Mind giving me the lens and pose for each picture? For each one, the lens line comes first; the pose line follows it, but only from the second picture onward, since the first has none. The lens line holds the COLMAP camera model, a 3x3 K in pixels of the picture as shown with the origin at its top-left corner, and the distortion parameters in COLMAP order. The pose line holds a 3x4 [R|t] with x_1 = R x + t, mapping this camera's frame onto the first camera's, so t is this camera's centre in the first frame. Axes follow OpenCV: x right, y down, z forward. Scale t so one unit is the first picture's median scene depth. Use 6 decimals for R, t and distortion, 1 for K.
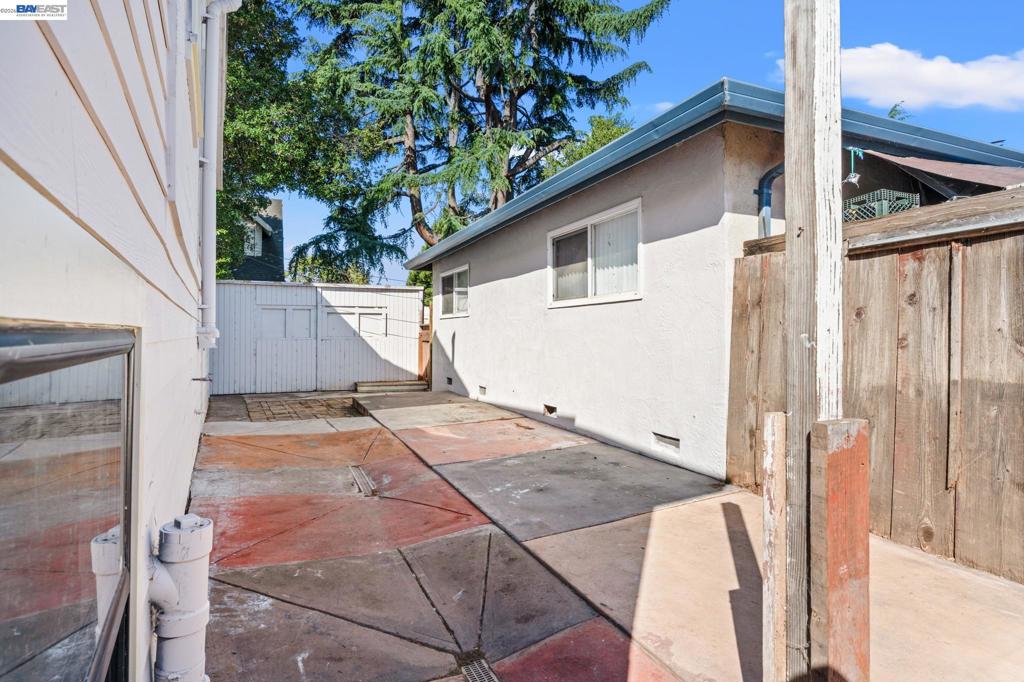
lens RADIAL K [[567.3, 0, 489.5], [0, 567.3, 354.2], [0, 0, 1]] dist [-0.000508, 0.000323]
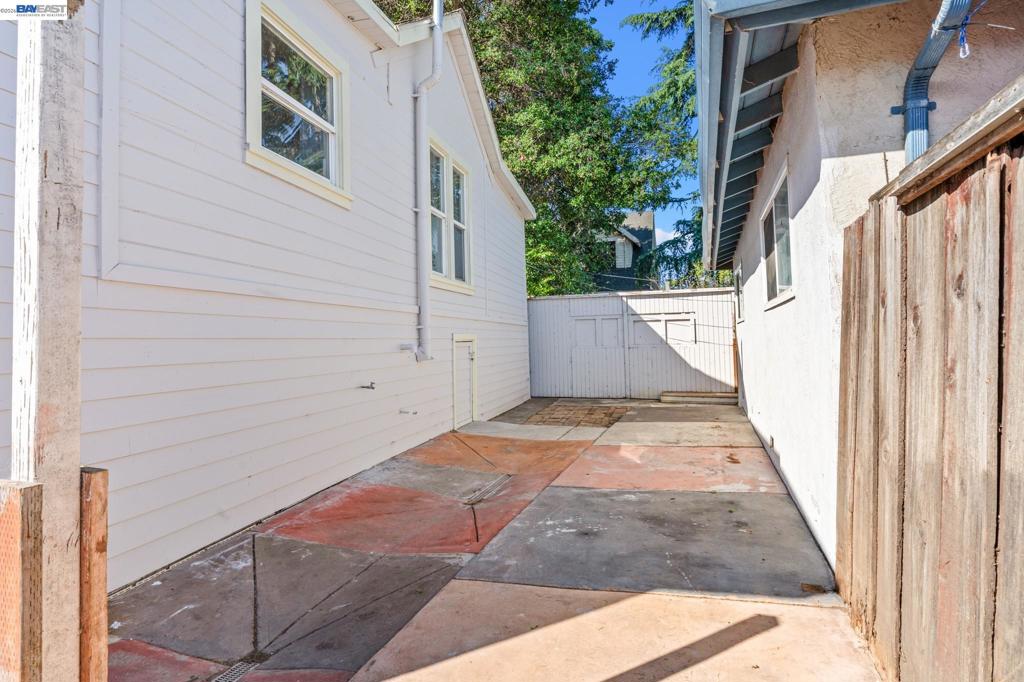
lens RADIAL K [[567.3, 0, 510.7], [0, 567.3, 340.4], [0, 0, 1]] dist [-0.000508, 0.000323]
pose [[0.714805, -0.016000, -0.699141, 0.673986], [-0.002645, 0.999669, -0.025583, -0.032269], [0.699319, 0.020136, 0.714526, 0.337458]]
